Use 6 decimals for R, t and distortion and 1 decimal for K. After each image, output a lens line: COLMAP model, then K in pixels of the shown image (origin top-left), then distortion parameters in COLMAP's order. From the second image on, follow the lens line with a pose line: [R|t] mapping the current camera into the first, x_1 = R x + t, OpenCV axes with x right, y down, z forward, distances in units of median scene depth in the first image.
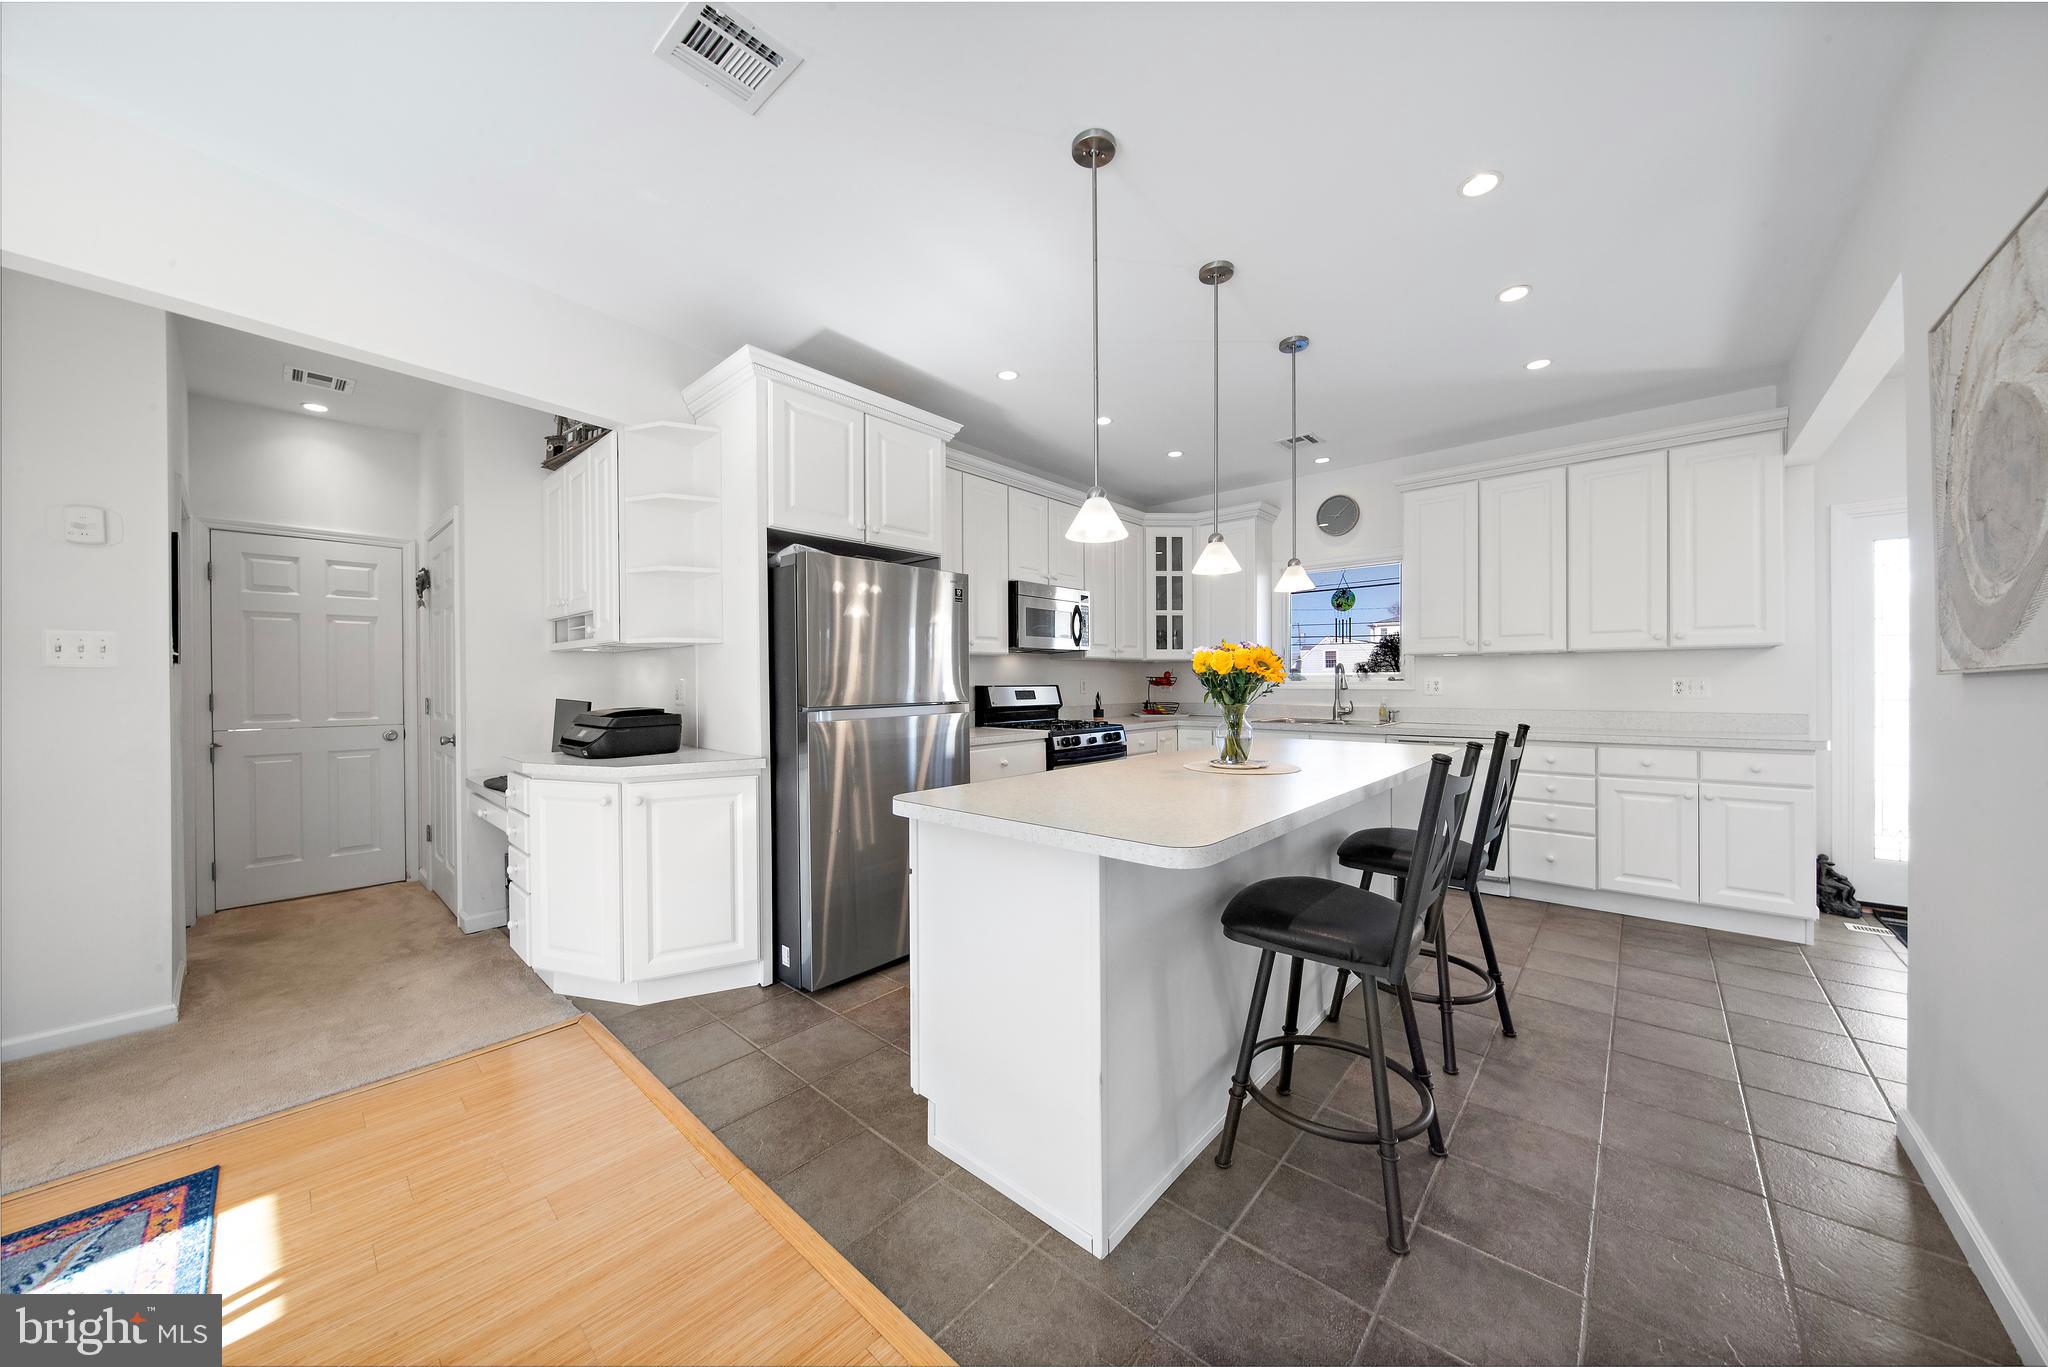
lens RADIAL K [[688.4, 0, 1020.1], [0, 688.4, 685.3], [0, 0, 1]] dist [0.017019, -0.005925]
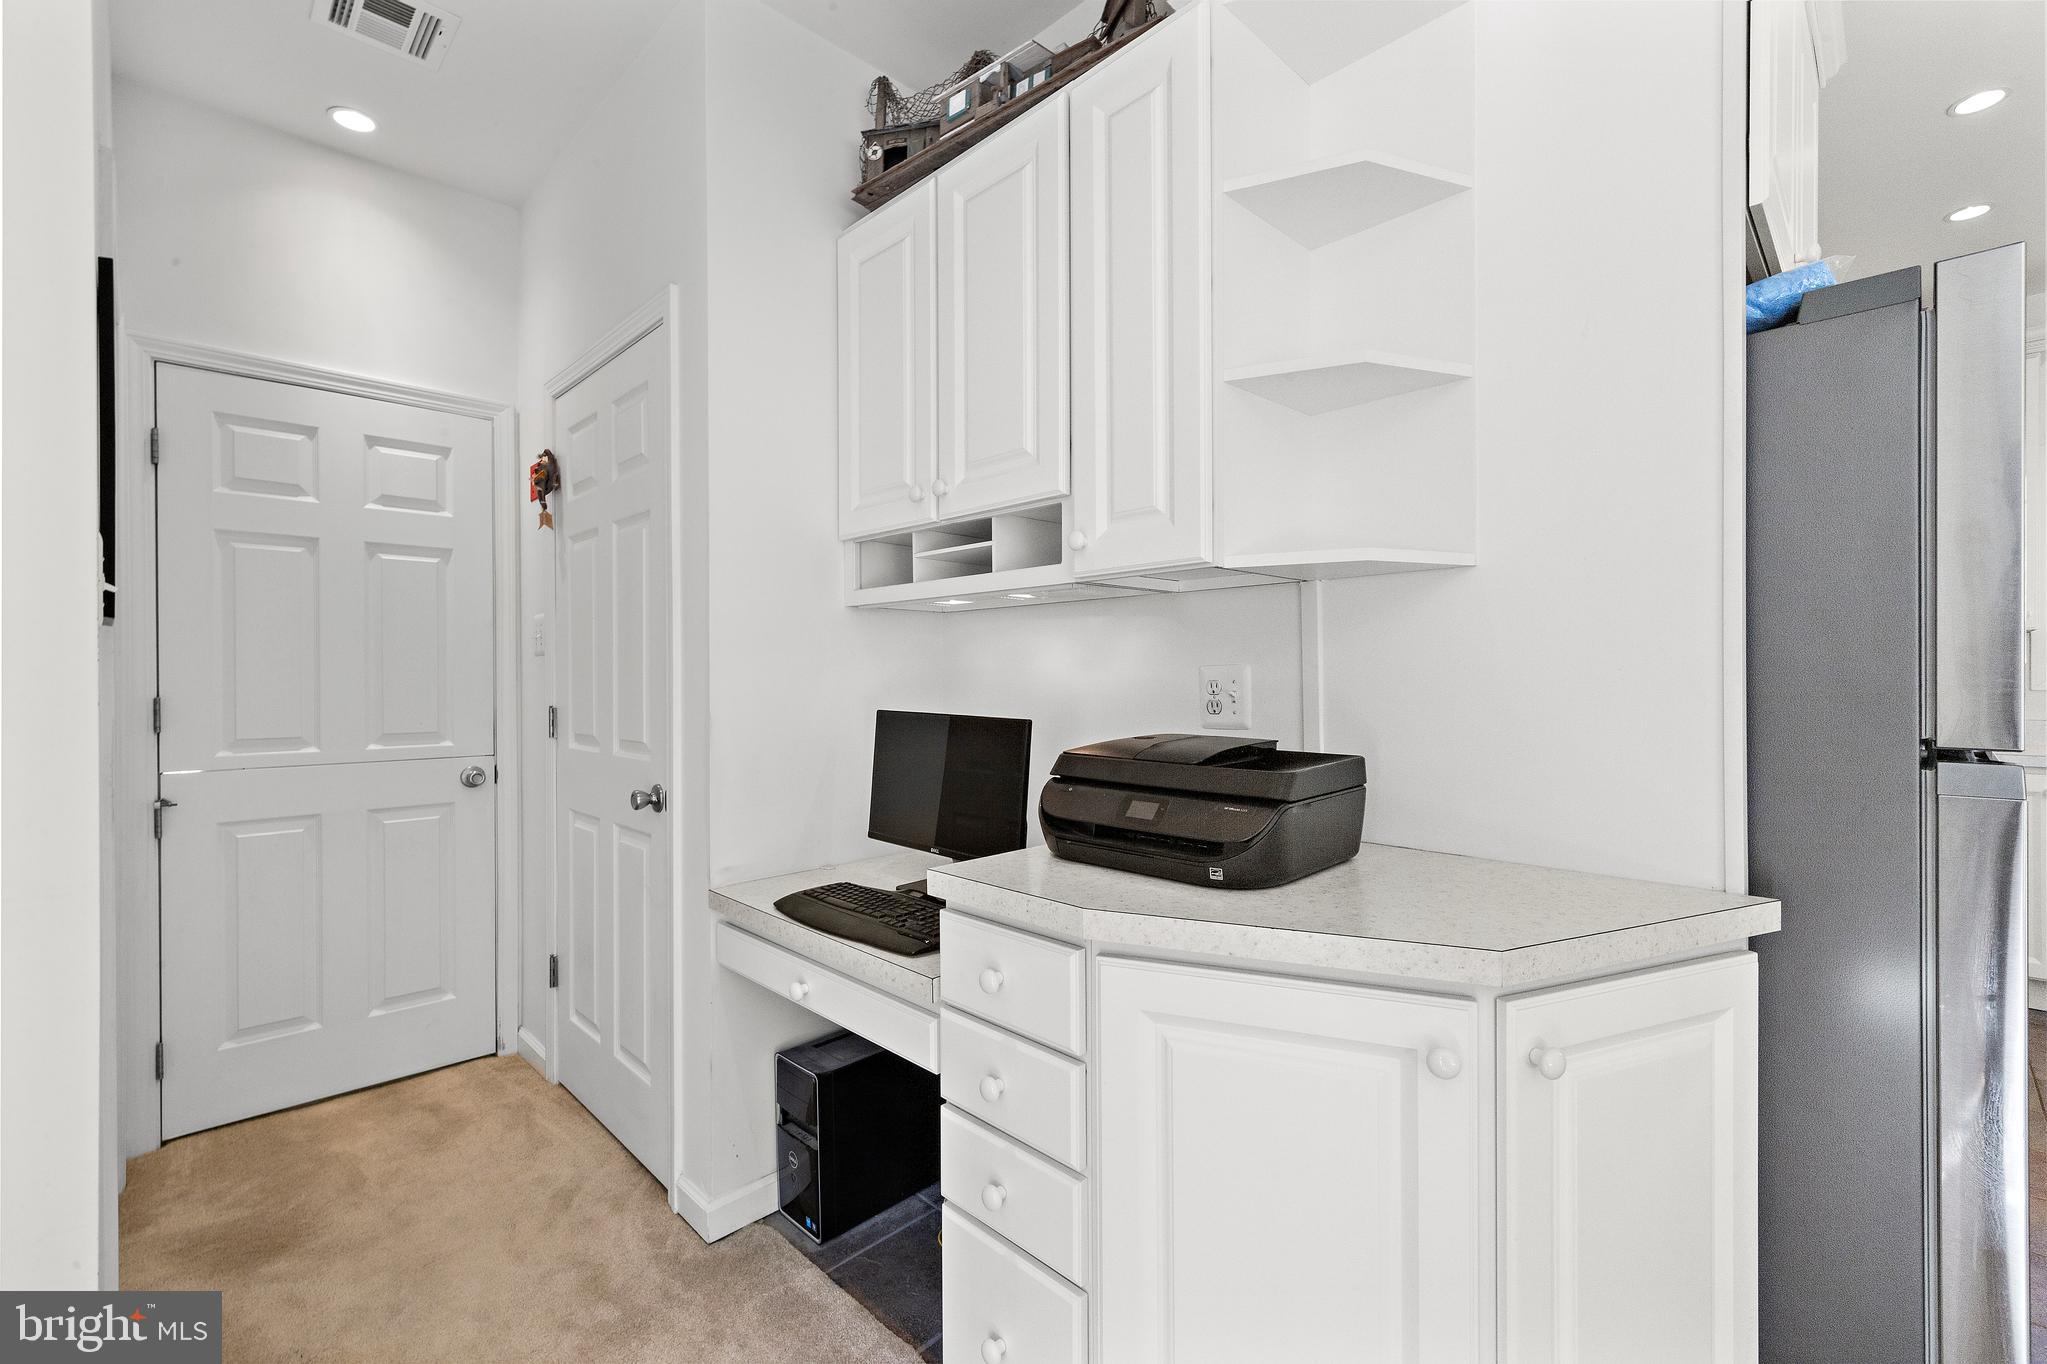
lens RADIAL K [[873.0, 0, 1024.8], [0, 873.0, 684.7], [0, 0, 1]] dist [0.009475, -0.000999]
pose [[0.998666, 0.002936, -0.051561, -0.519772], [-0.003051, 0.999993, -0.002155, 0.003195], [0.051554, 0.002310, 0.998668, 0.414000]]
